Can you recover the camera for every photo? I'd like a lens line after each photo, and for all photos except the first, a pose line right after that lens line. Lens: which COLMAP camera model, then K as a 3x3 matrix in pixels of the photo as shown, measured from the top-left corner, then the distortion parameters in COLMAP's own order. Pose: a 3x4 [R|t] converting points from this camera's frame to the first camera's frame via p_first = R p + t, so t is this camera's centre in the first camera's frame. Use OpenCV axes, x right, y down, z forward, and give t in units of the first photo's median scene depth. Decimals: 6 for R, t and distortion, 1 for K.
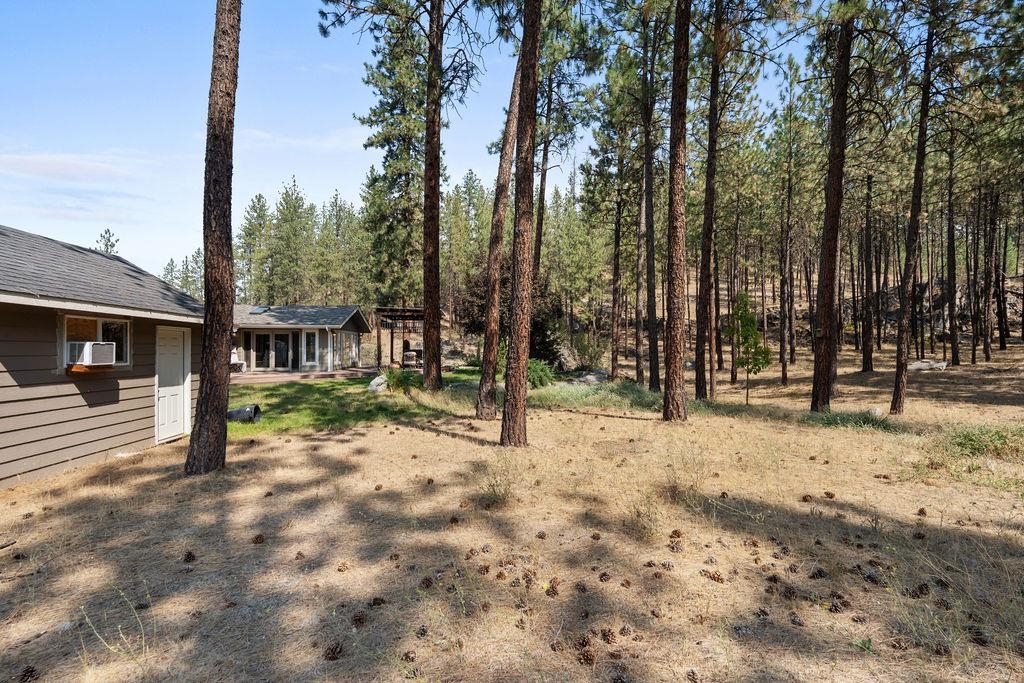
lens RADIAL K [[458.9, 0, 512.0], [0, 458.9, 341.5], [0, 0, 1]] dist [0.000109, 0.000025]
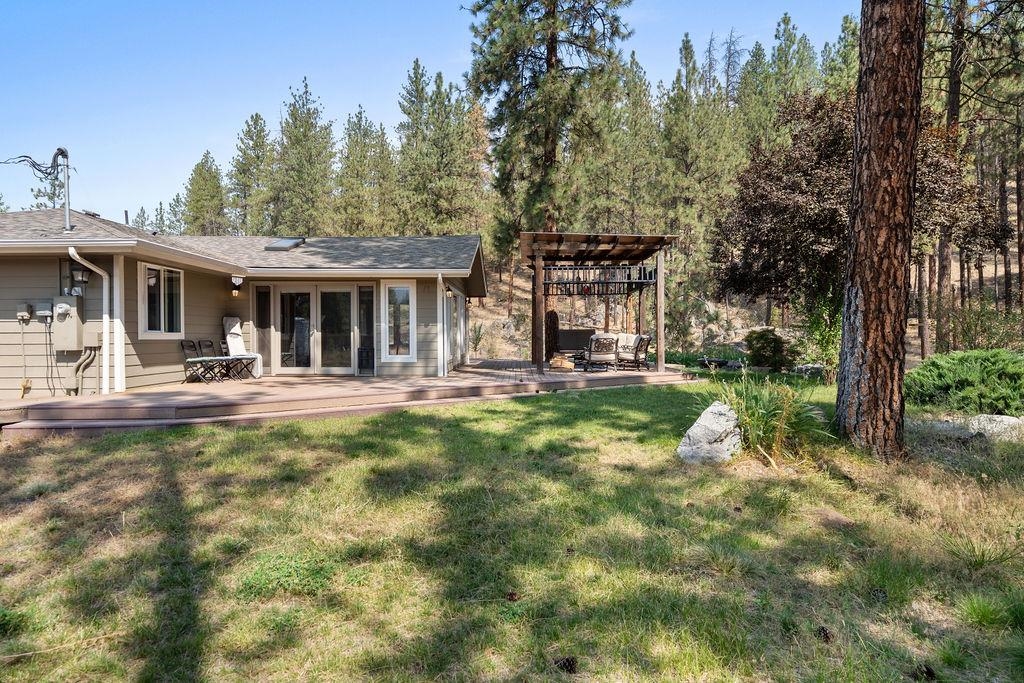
lens RADIAL K [[619.1, 0, 512.0], [0, 619.1, 341.5], [0, 0, 1]] dist [-0.001519, -0.000591]
pose [[0.994055, 0.001785, -0.108861, -0.266133], [0.001228, 0.999618, 0.027605, 0.015567], [0.108869, -0.027574, 0.993674, 0.420370]]
